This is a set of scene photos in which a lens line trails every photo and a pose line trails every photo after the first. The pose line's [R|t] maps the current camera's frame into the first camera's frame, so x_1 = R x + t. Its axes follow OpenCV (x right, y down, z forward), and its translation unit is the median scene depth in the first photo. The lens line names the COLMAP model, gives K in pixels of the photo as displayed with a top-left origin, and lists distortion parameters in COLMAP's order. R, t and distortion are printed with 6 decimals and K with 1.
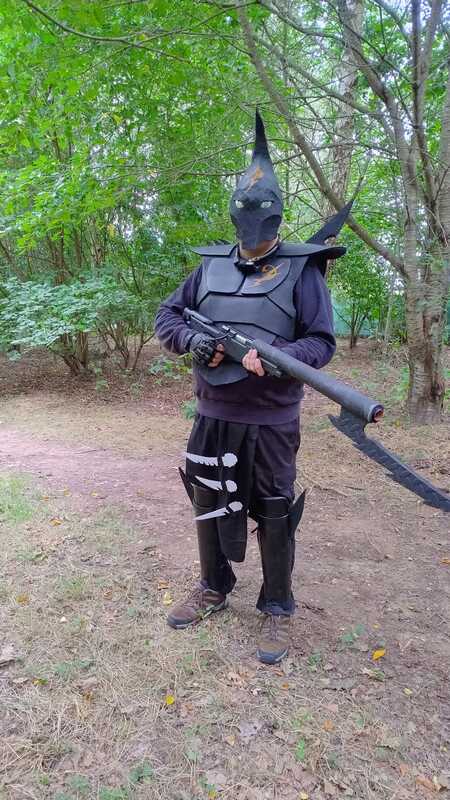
lens RADIAL K [[572.0, 0, 225.0], [0, 572.0, 400.0], [0, 0, 1]] dist [0.041282, -0.007136]
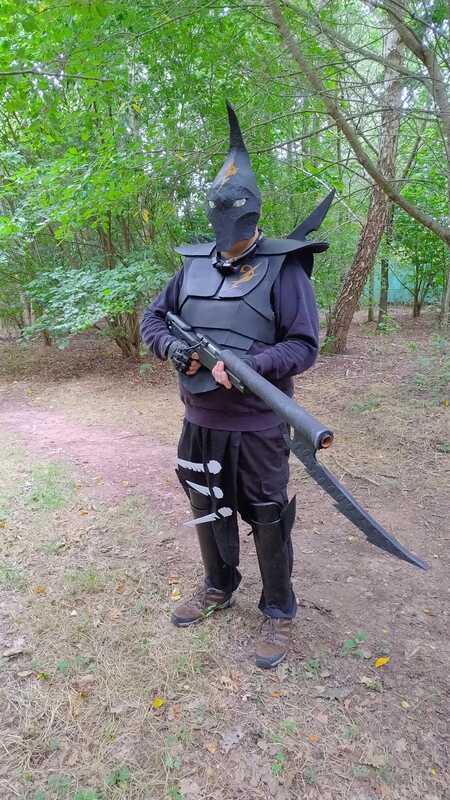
lens RADIAL K [[570.0, 0, 224.1], [0, 570.0, 396.9], [0, 0, 1]] dist [0.035745, -0.004622]
pose [[0.990182, -0.017227, -0.138717, 0.156617], [0.024687, 0.998330, 0.052235, -0.063547], [0.137586, -0.055147, 0.988954, 0.039061]]
